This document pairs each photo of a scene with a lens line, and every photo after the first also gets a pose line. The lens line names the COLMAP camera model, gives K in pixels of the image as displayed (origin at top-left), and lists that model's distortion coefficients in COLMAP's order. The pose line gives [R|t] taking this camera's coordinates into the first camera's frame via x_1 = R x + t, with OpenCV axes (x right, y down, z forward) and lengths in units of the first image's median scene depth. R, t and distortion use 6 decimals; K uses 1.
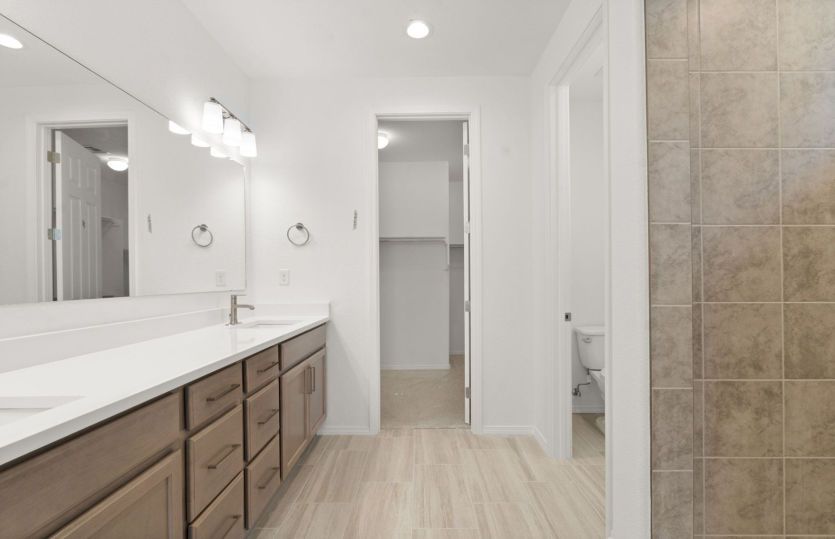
lens RADIAL K [[371.1, 0, 419.6], [0, 371.1, 277.0], [0, 0, 1]] dist [-0.001622, -0.000087]
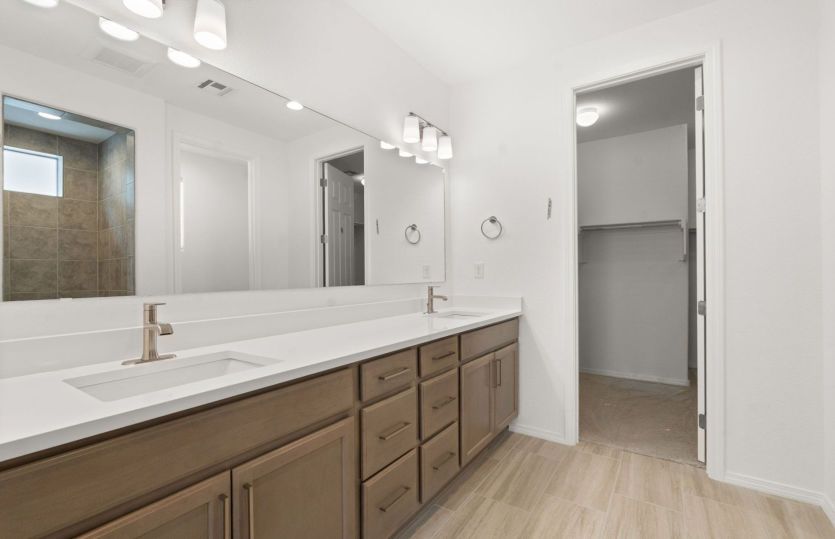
lens RADIAL K [[372.6, 0, 420.2], [0, 372.6, 270.5], [0, 0, 1]] dist [0.000067, 0.000219]
pose [[0.837951, -0.000297, -0.545746, 0.075330], [0.001198, 0.999998, 0.001295, -0.000334], [0.545745, -0.001738, 0.837950, 0.050818]]
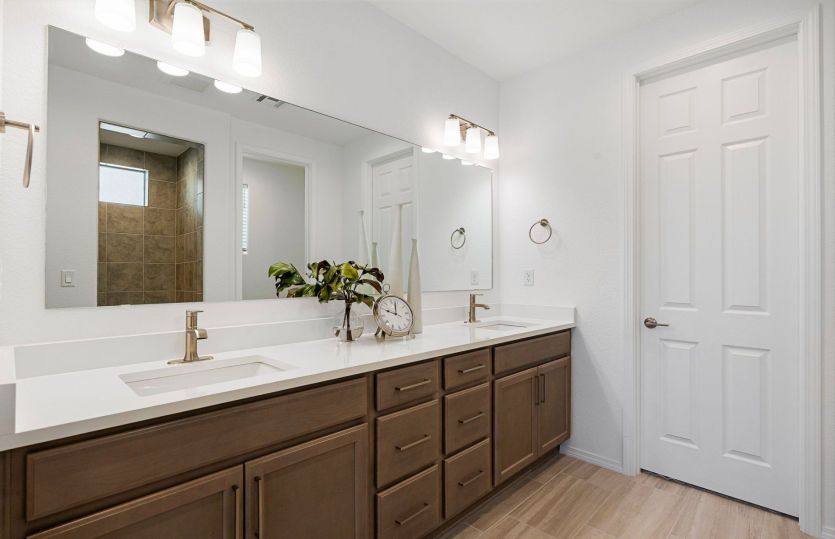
lens RADIAL K [[395.8, 0, 417.5], [0, 395.8, 269.5], [0, 0, 1]] dist [0.001148, 0.000166]
pose [[0.726091, 0.001581, -0.687596, 0.152791], [-0.005689, 0.999977, -0.003708, -0.016183], [0.687575, 0.006605, 0.726084, 0.069938]]
